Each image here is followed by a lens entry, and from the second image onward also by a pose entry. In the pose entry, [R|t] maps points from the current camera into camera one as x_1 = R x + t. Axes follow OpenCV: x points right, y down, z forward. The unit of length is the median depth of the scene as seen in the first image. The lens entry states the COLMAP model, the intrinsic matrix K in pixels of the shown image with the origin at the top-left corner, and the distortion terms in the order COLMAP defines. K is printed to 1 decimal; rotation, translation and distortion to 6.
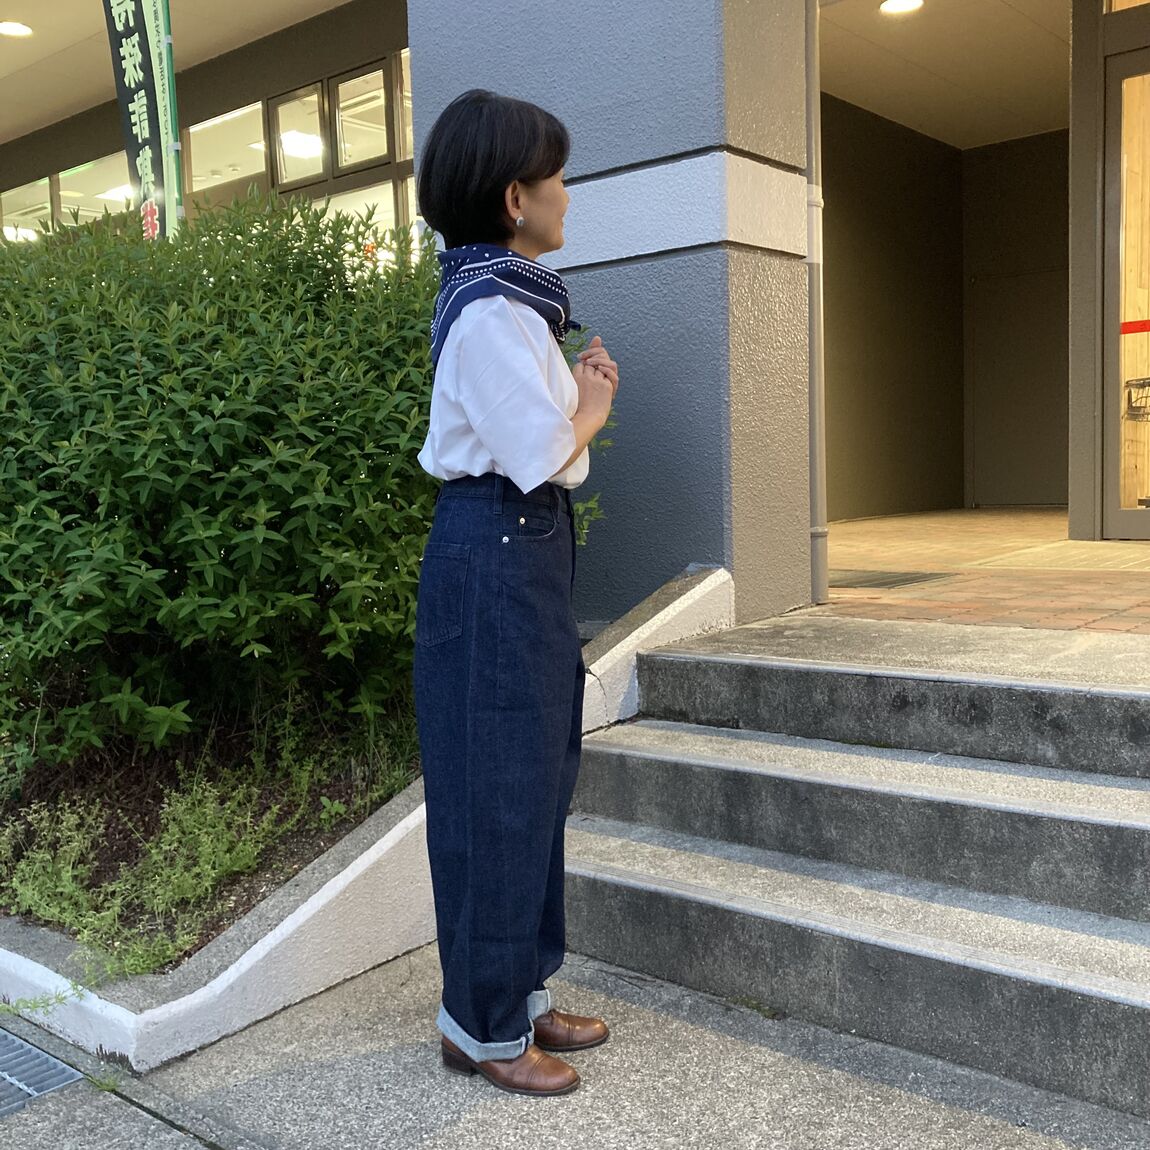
lens RADIAL K [[1277.3, 0, 571.4], [0, 1277.3, 578.5], [0, 0, 1]] dist [0.031169, 0.000000]
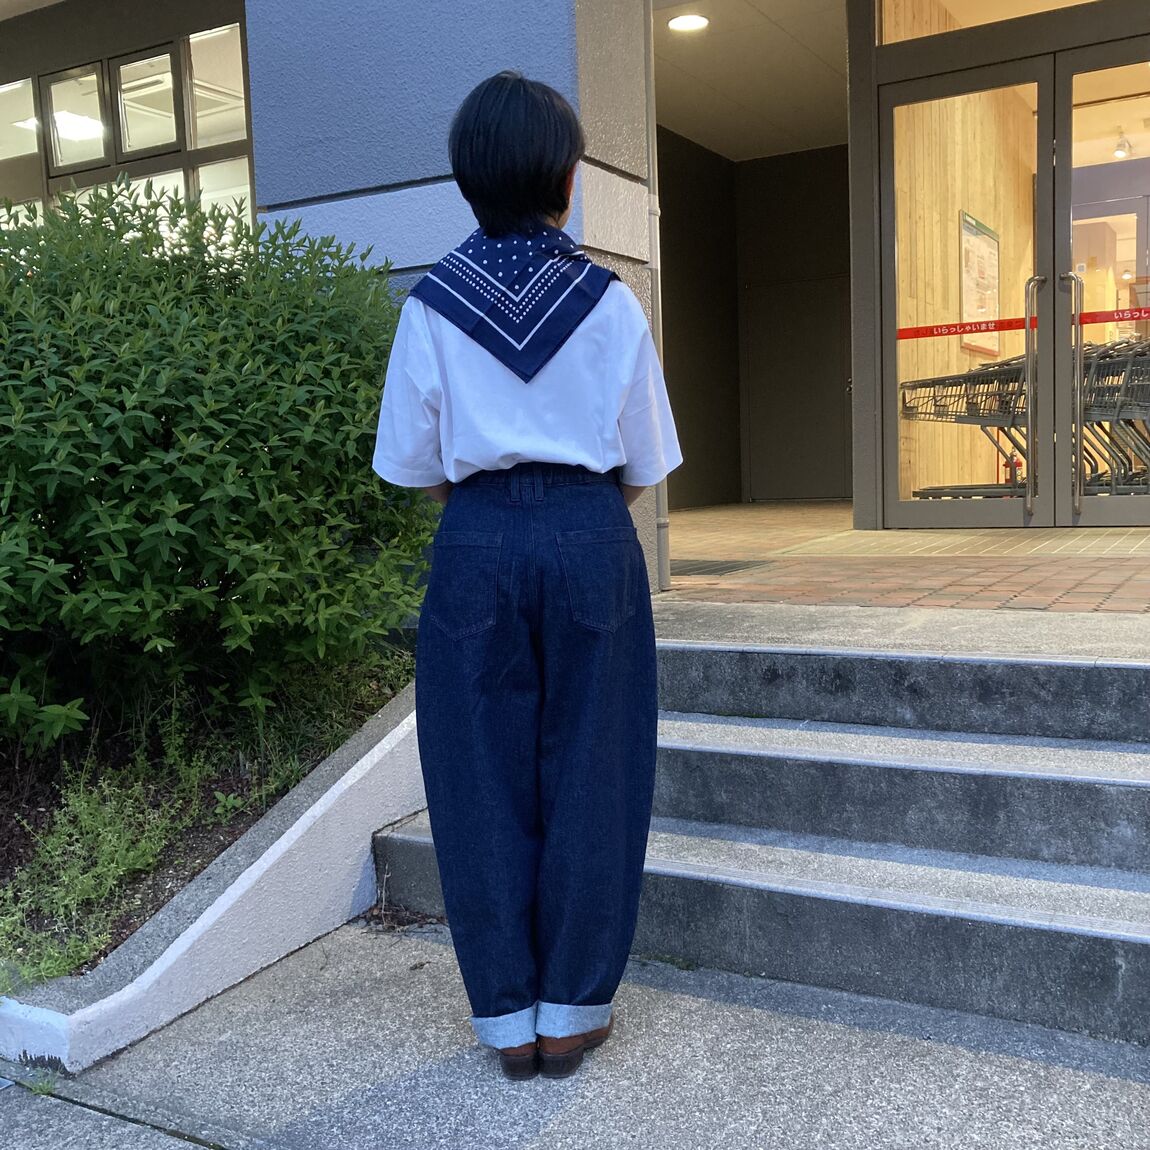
lens RADIAL K [[1277.3, 0, 580.1], [0, 1277.3, 571.1], [0, 0, 1]] dist [0.031169, 0.000000]
pose [[0.981866, -0.018866, 0.188637, -0.114188], [0.019593, 0.999806, -0.001992, 0.007585], [-0.188563, 0.005652, 0.982045, -0.038003]]
